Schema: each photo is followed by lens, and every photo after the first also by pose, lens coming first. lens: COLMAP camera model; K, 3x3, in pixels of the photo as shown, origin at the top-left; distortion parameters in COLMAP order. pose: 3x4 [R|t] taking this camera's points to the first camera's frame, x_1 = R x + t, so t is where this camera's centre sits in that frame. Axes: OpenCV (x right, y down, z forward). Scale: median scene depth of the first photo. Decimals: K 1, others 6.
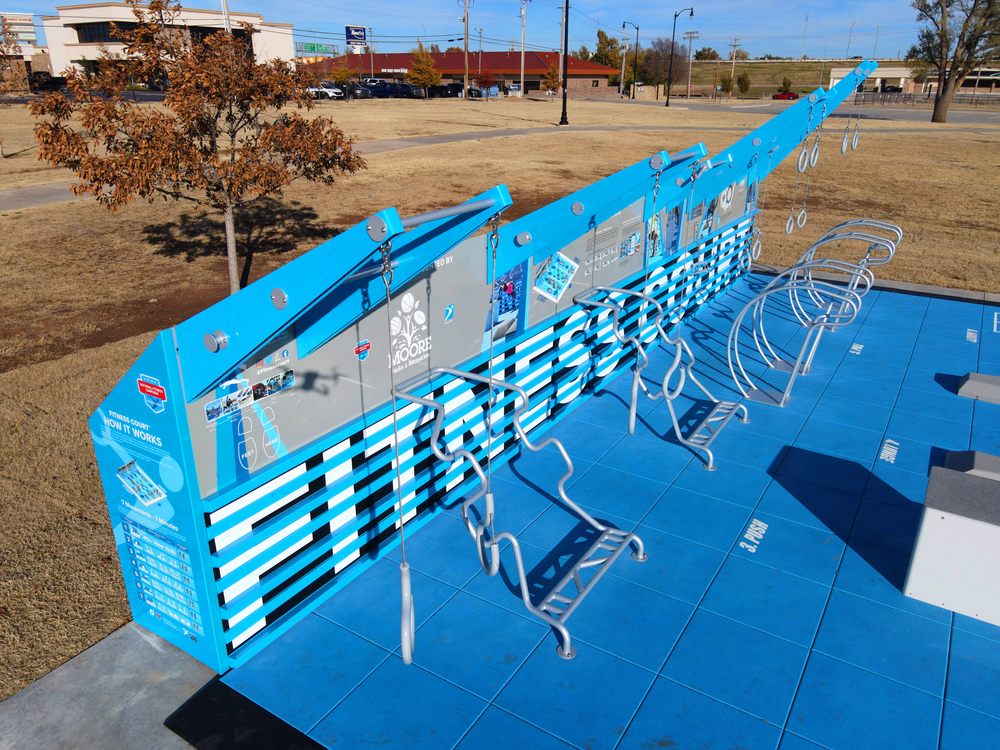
lens RADIAL K [[739.5, 0, 495.1], [0, 739.5, 374.9], [0, 0, 1]] dist [-0.002161, 0.028987]
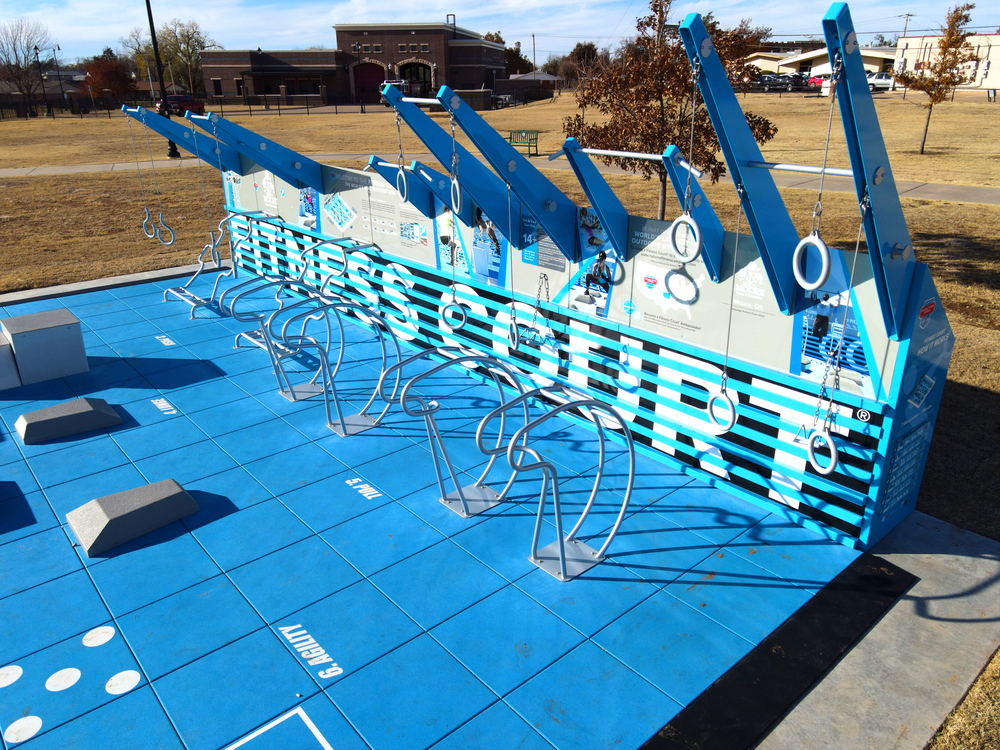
lens RADIAL K [[739.5, 0, 501.6], [0, 739.5, 372.9], [0, 0, 1]] dist [-0.002161, 0.028987]
pose [[-0.286726, 0.353263, -0.890502, 1.499839], [-0.354744, 0.824305, 0.441223, -0.673917], [0.889913, 0.442410, -0.111031, 1.711523]]
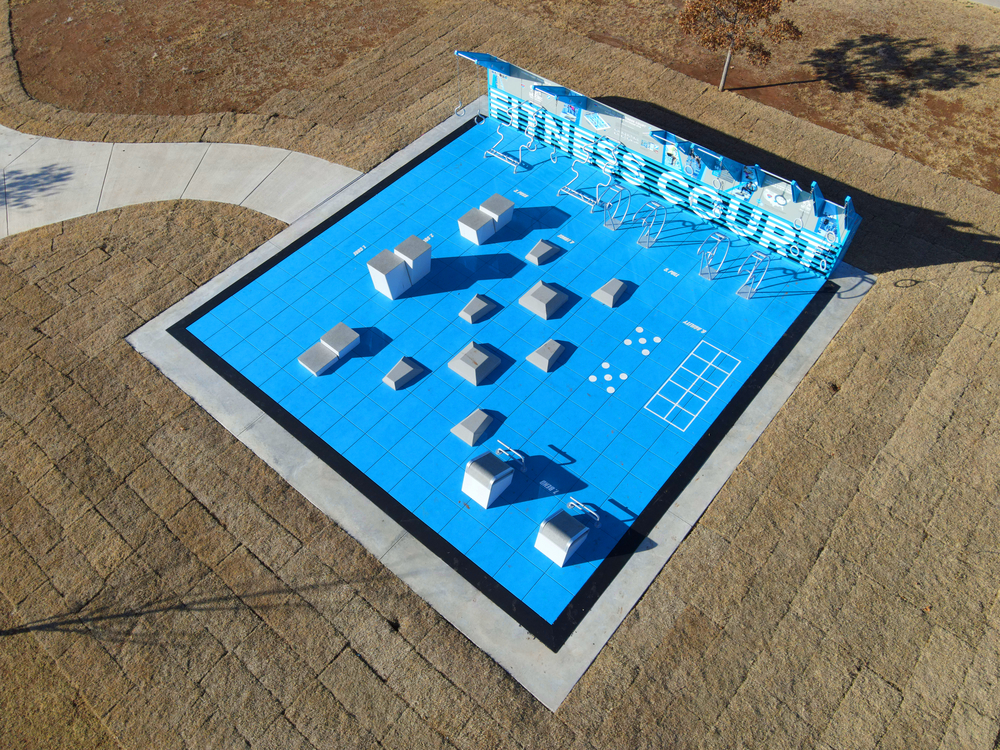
lens RADIAL K [[739.5, 0, 494.6], [0, 739.5, 378.5], [0, 0, 1]] dist [-0.002161, 0.028987]
pose [[-0.138000, 0.786817, -0.601561, 2.975231], [-0.352432, 0.528608, 0.772247, -1.886506], [0.925607, 0.318580, 0.204351, 0.370347]]
